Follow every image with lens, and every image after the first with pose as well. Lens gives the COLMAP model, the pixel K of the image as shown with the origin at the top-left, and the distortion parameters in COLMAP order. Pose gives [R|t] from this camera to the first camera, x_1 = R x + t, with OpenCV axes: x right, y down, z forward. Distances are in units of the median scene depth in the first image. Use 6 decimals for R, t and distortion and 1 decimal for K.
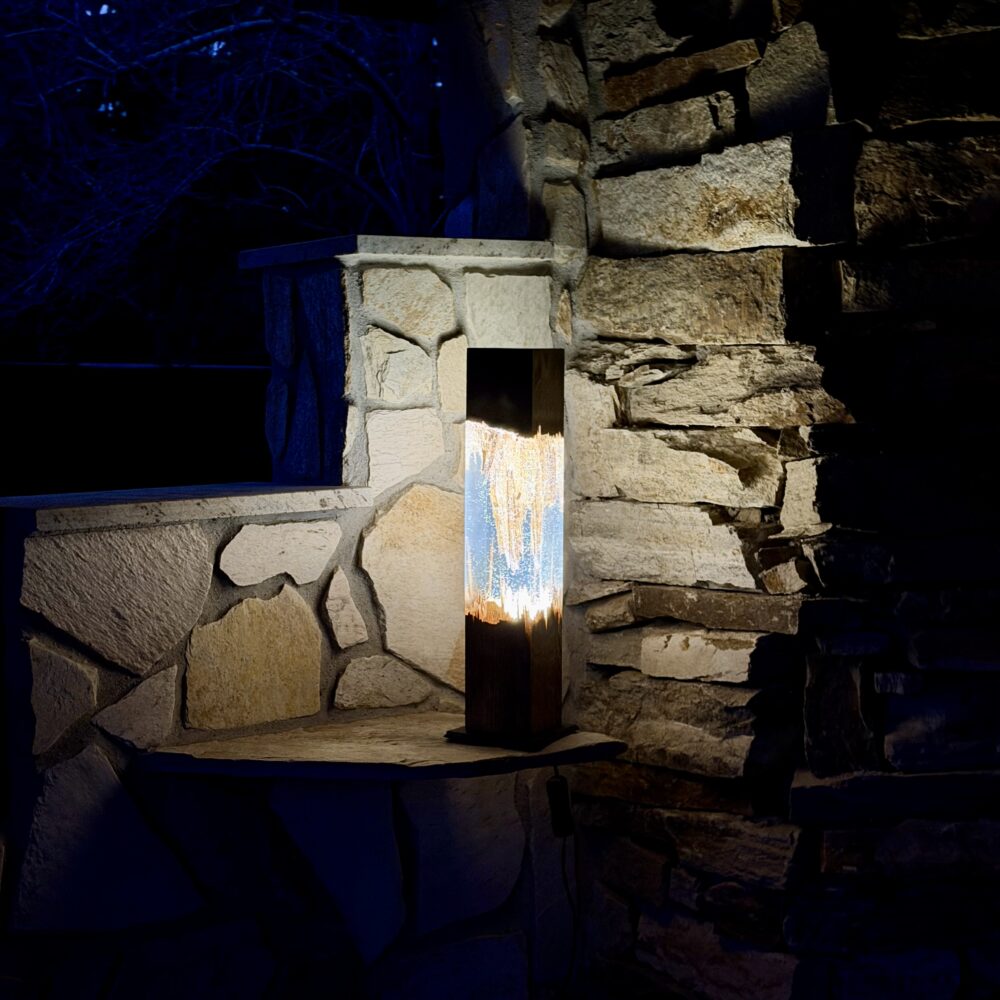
lens RADIAL K [[1936.2, 0, 472.0], [0, 1936.2, 505.8], [0, 0, 1]] dist [-0.212260, 0.000000]
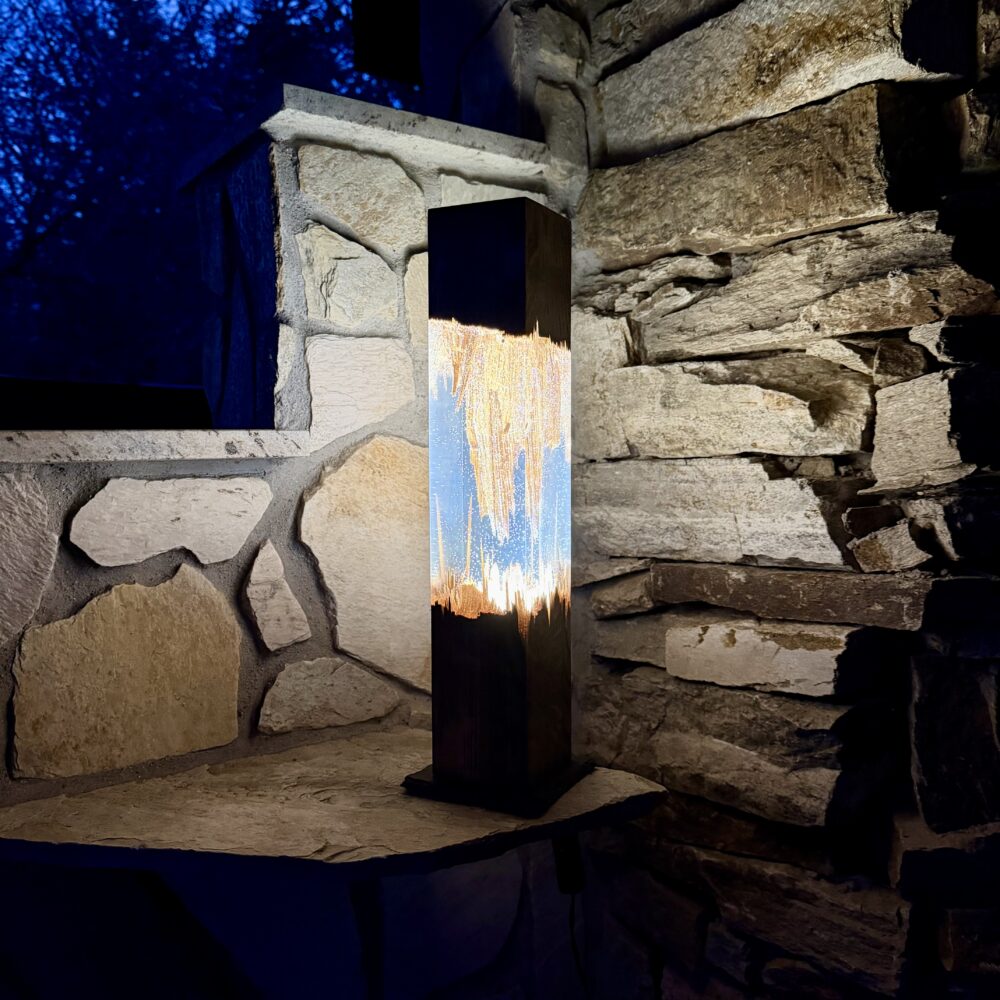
lens RADIAL K [[943.0, 0, 490.0], [0, 943.0, 508.8], [0, 0, 1]] dist [-0.031358, 0.000000]
pose [[0.999947, -0.008936, -0.005036, 0.018406], [0.008796, 0.999590, -0.027244, 0.029800], [0.005277, 0.027198, 0.999616, 0.631285]]
